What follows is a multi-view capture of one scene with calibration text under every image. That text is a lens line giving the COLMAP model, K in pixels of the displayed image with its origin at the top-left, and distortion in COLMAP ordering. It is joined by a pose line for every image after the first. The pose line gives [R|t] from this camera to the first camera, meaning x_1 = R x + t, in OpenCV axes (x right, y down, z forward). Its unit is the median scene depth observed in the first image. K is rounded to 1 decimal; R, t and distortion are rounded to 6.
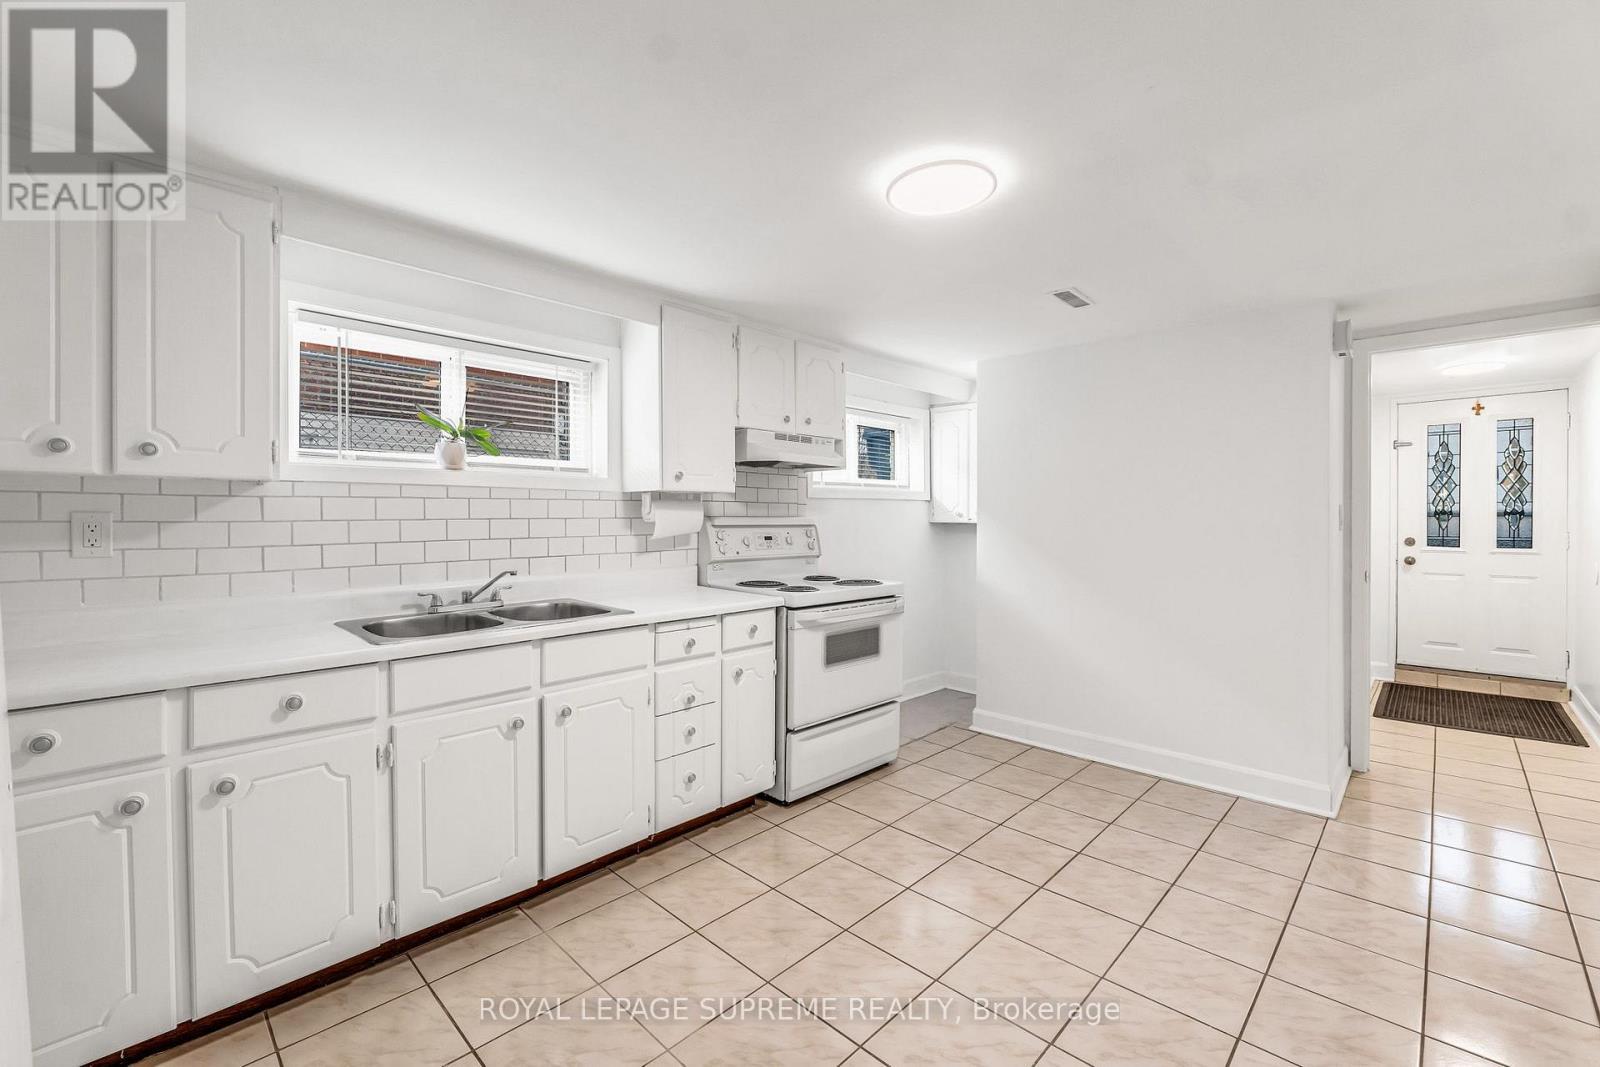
lens RADIAL K [[674.9, 0, 796.4], [0, 674.9, 524.5], [0, 0, 1]] dist [-0.014064, 0.000024]
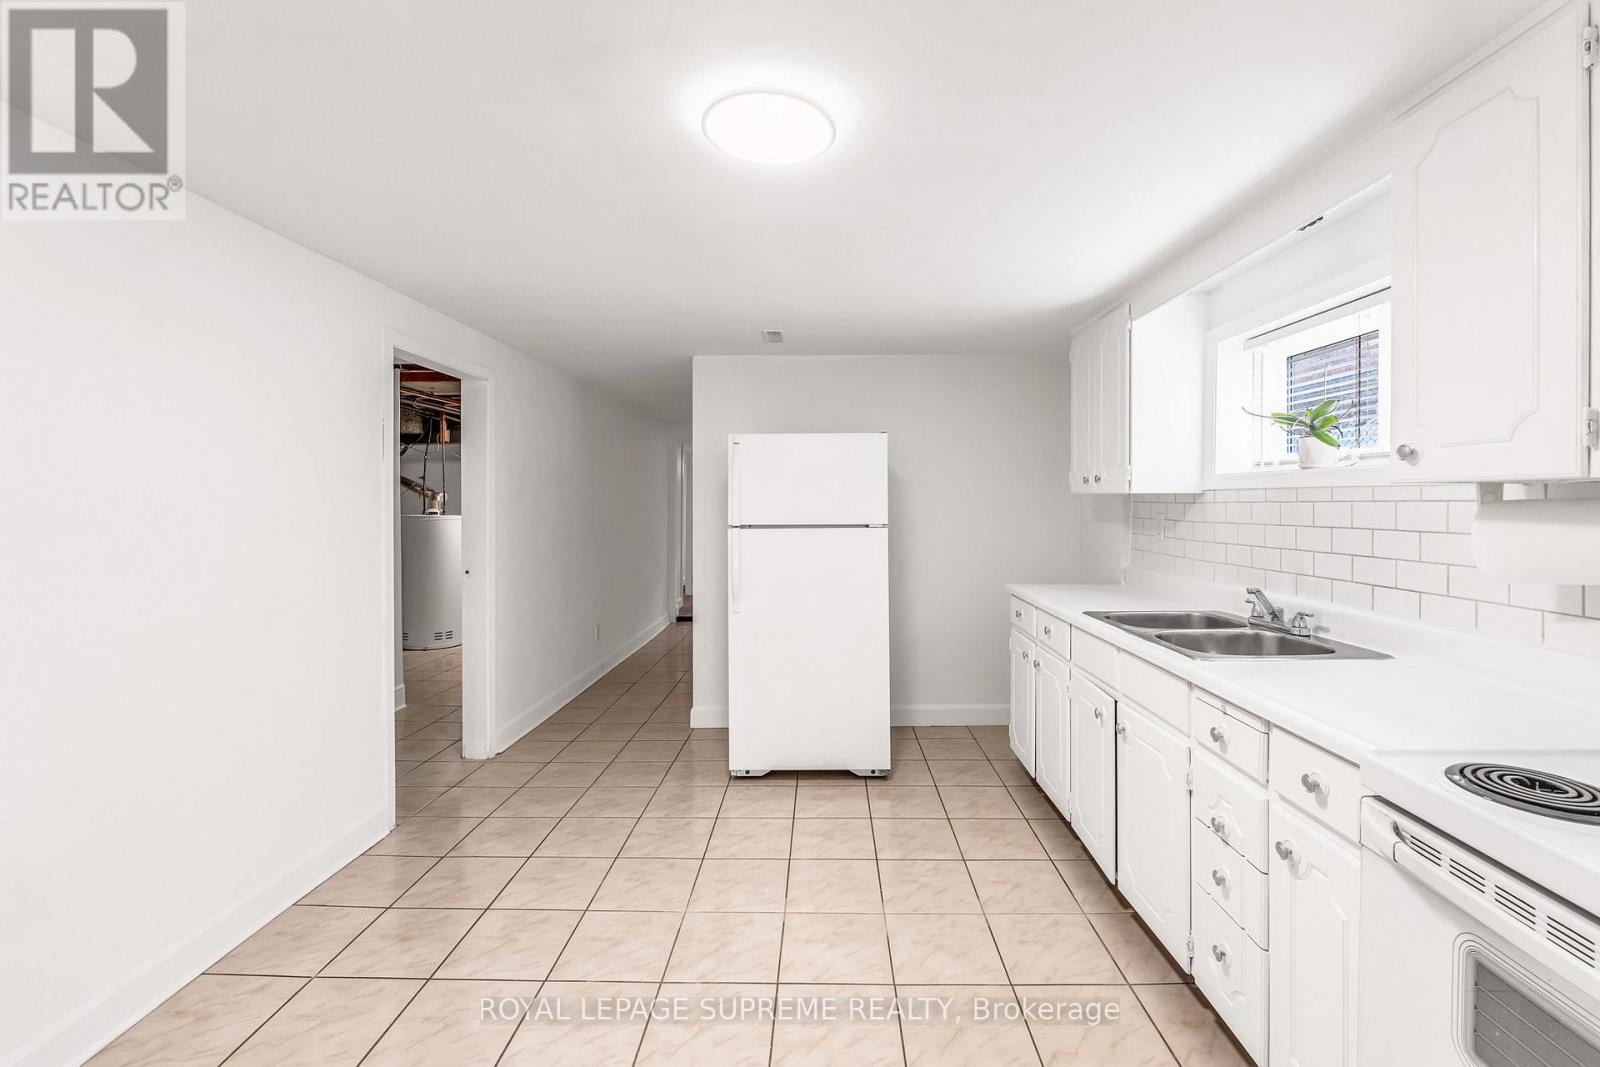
lens RADIAL K [[674.9, 0, 824.8], [0, 674.9, 505.8], [0, 0, 1]] dist [-0.014064, 0.000024]
pose [[-0.716855, 0.003076, -0.697216, 0.510068], [-0.011403, 0.999805, 0.016135, -0.039075], [0.697129, 0.019517, -0.716680, 1.134839]]
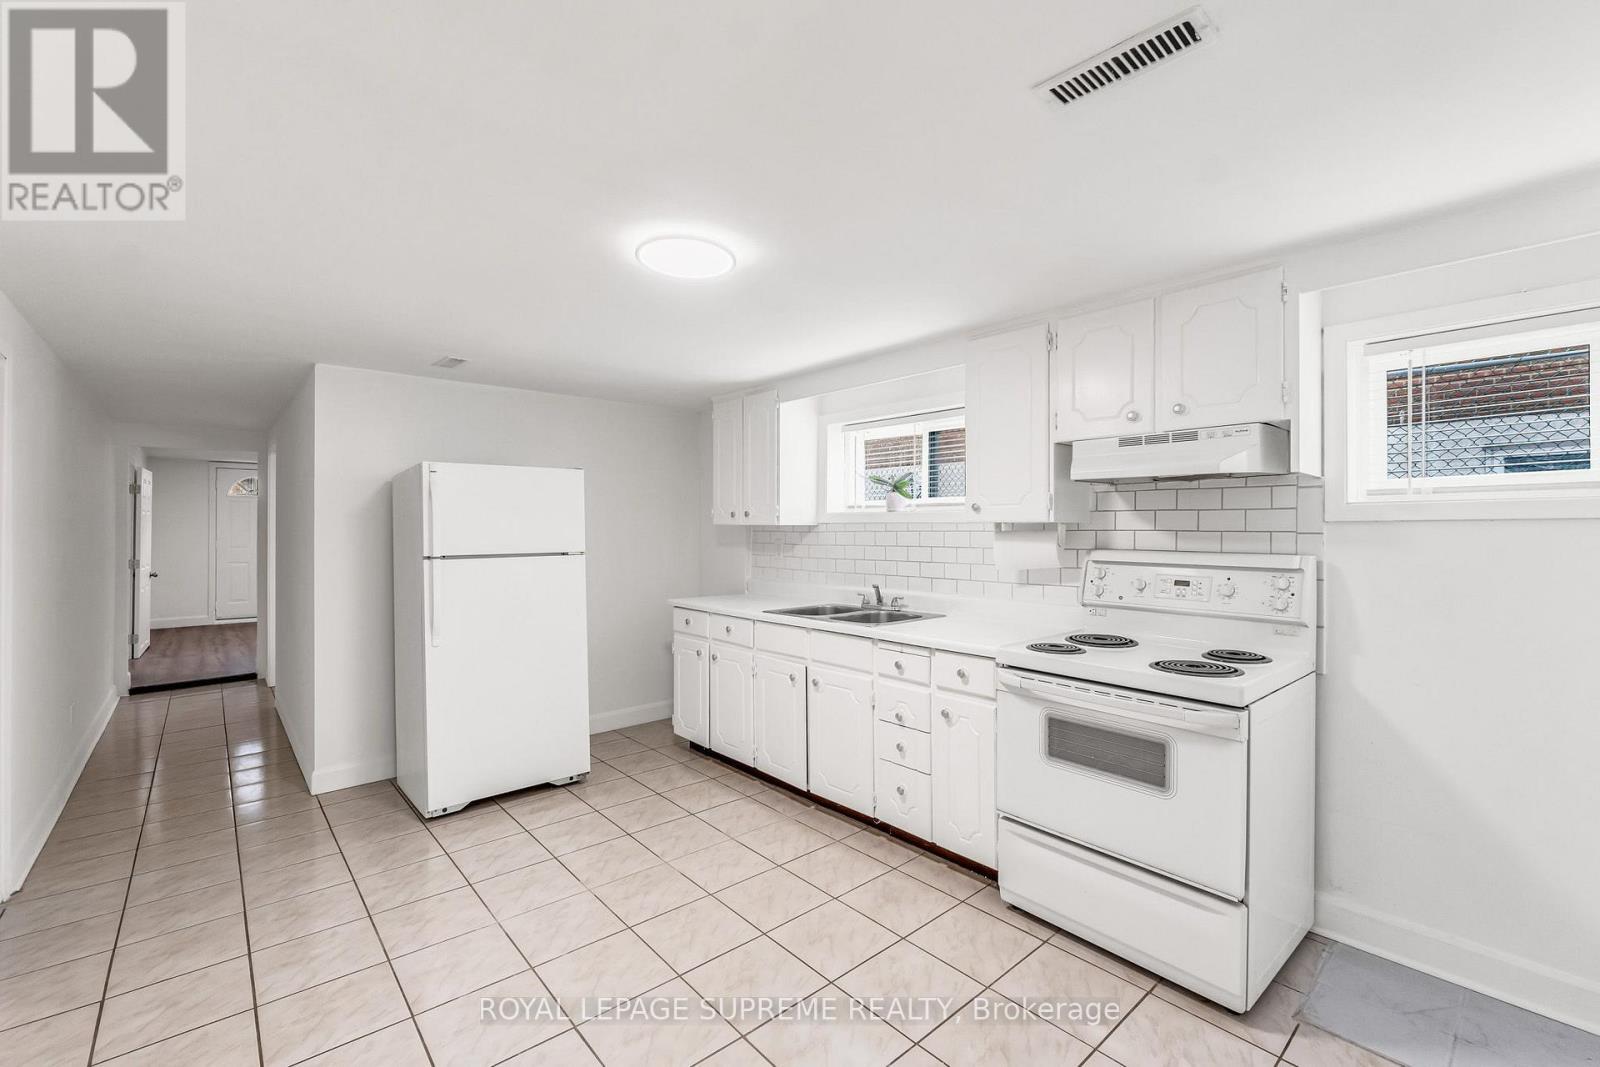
lens RADIAL K [[674.9, 0, 812.2], [0, 674.9, 529.4], [0, 0, 1]] dist [-0.014064, 0.000024]
pose [[-0.068364, -0.001101, -0.997660, 0.897232], [-0.014704, 0.999892, -0.000096, -0.039062], [0.997552, 0.014663, -0.068372, 0.890859]]
